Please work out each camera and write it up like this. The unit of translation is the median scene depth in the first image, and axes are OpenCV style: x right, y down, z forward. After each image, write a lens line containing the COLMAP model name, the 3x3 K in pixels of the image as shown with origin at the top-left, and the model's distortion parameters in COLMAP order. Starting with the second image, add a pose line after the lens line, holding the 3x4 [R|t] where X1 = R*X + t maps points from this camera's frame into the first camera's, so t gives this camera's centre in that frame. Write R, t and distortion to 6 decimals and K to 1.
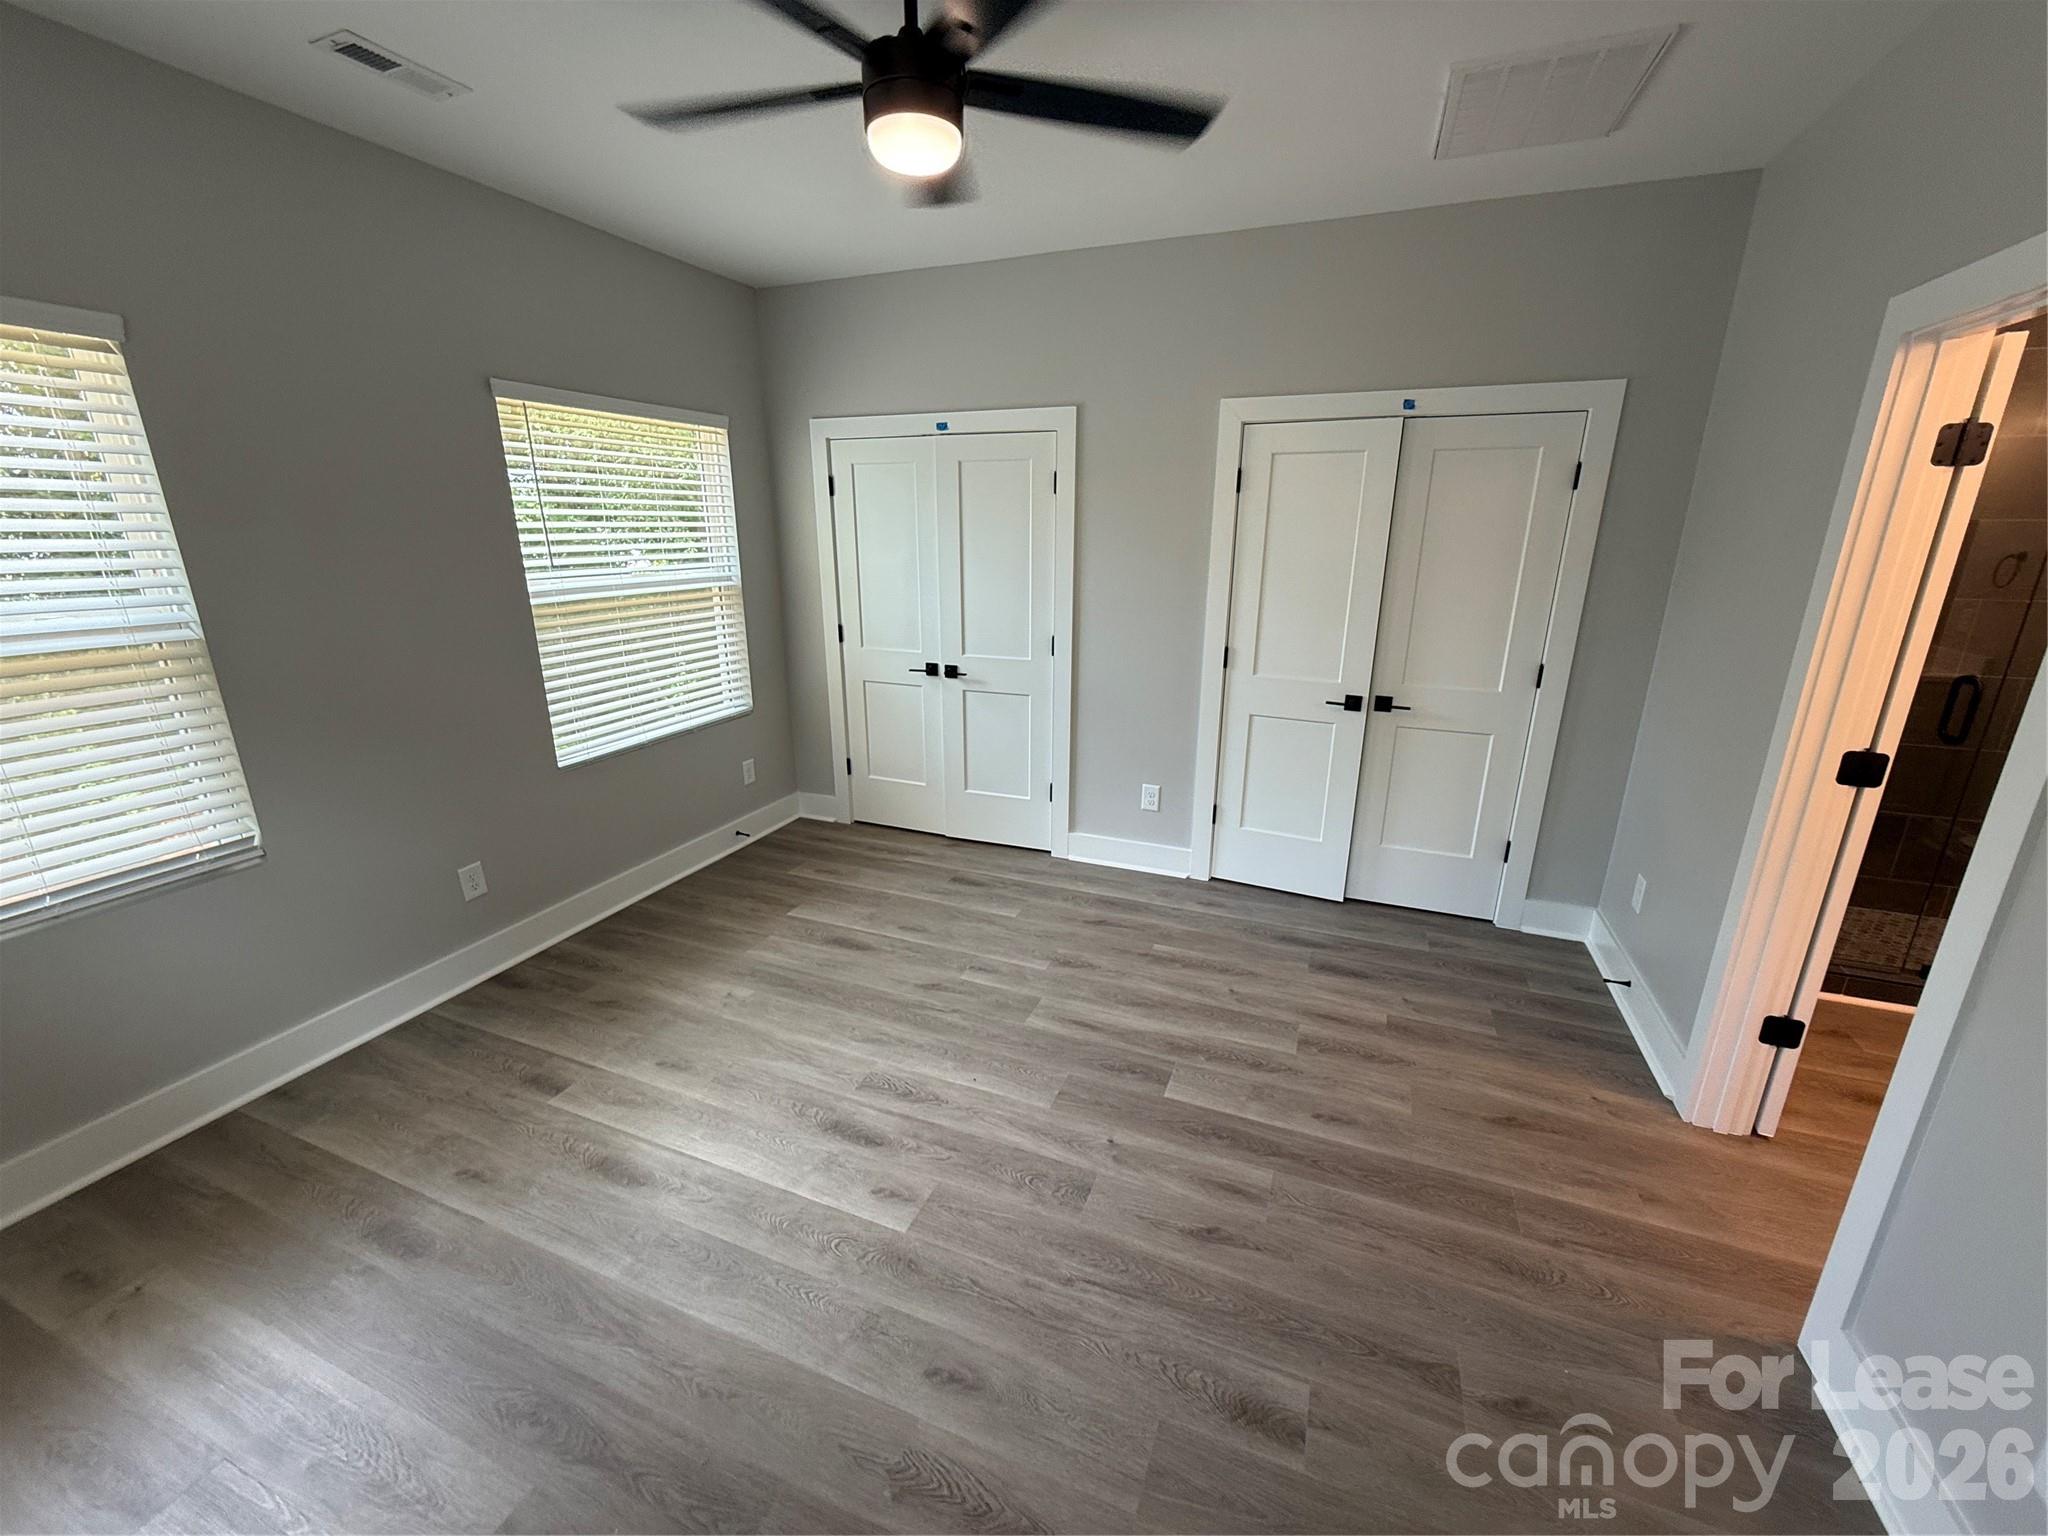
lens RADIAL K [[815.8, 0, 1028.0], [0, 815.8, 761.0], [0, 0, 1]] dist [-0.001645, 0.000319]
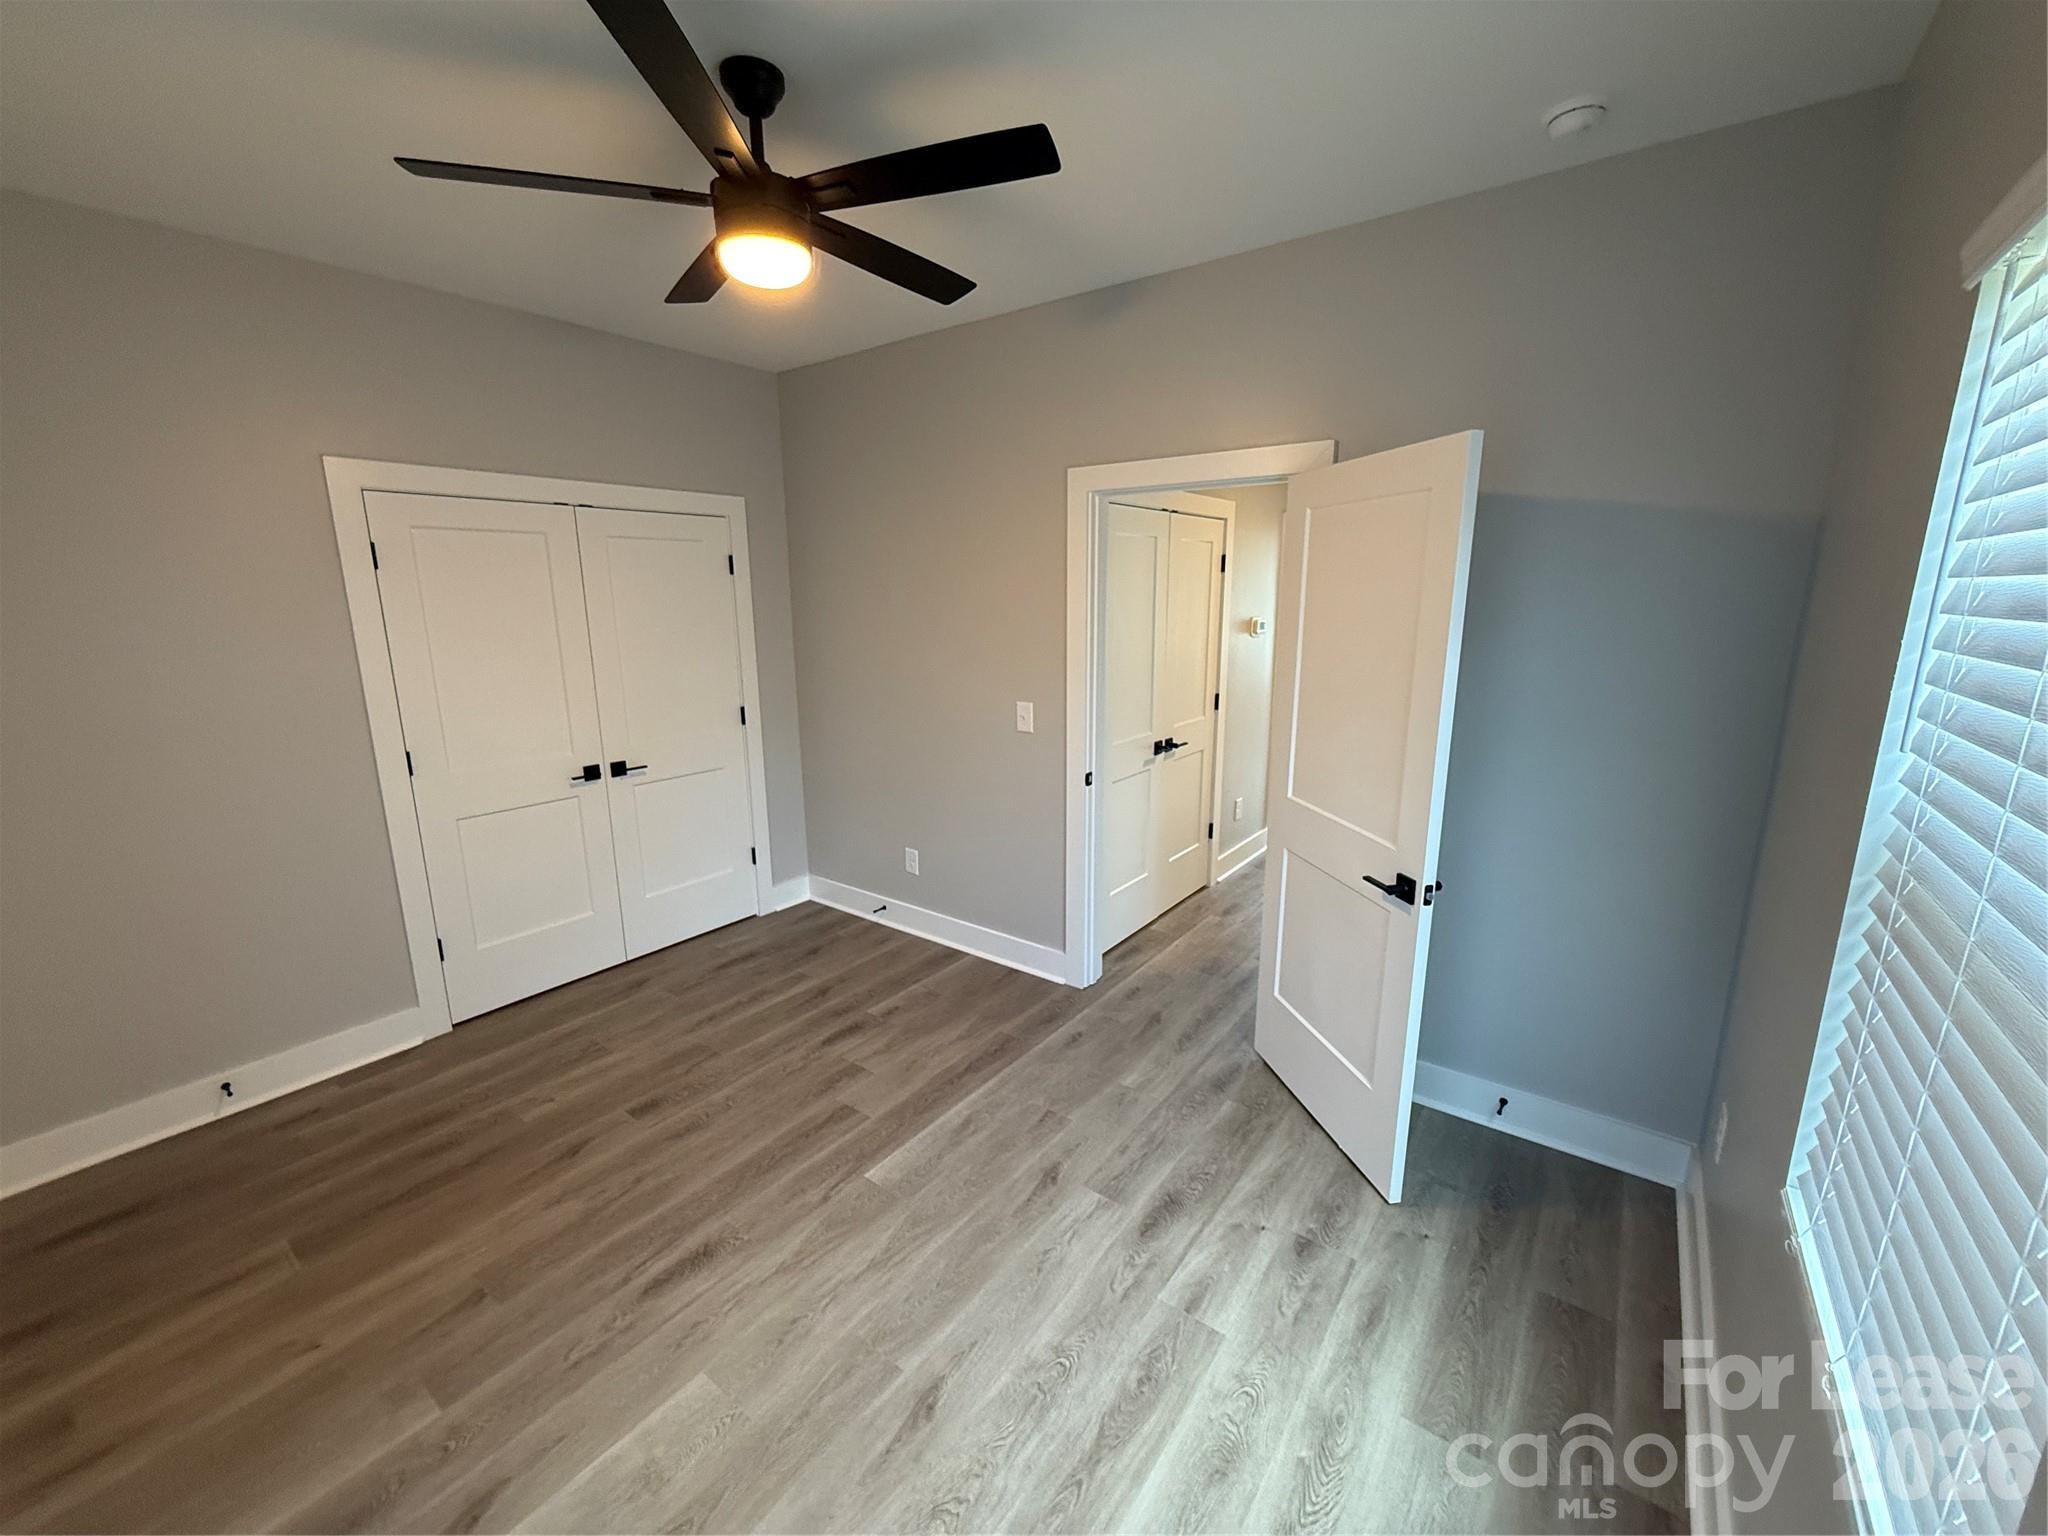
lens RADIAL K [[815.8, 0, 1028.9], [0, 815.8, 780.3], [0, 0, 1]] dist [-0.001645, 0.000319]
pose [[0.256700, -0.219354, 0.941270, -1.133747], [0.291355, 0.946161, 0.141037, -0.129940], [-0.921530, 0.238039, 0.306790, 0.451827]]
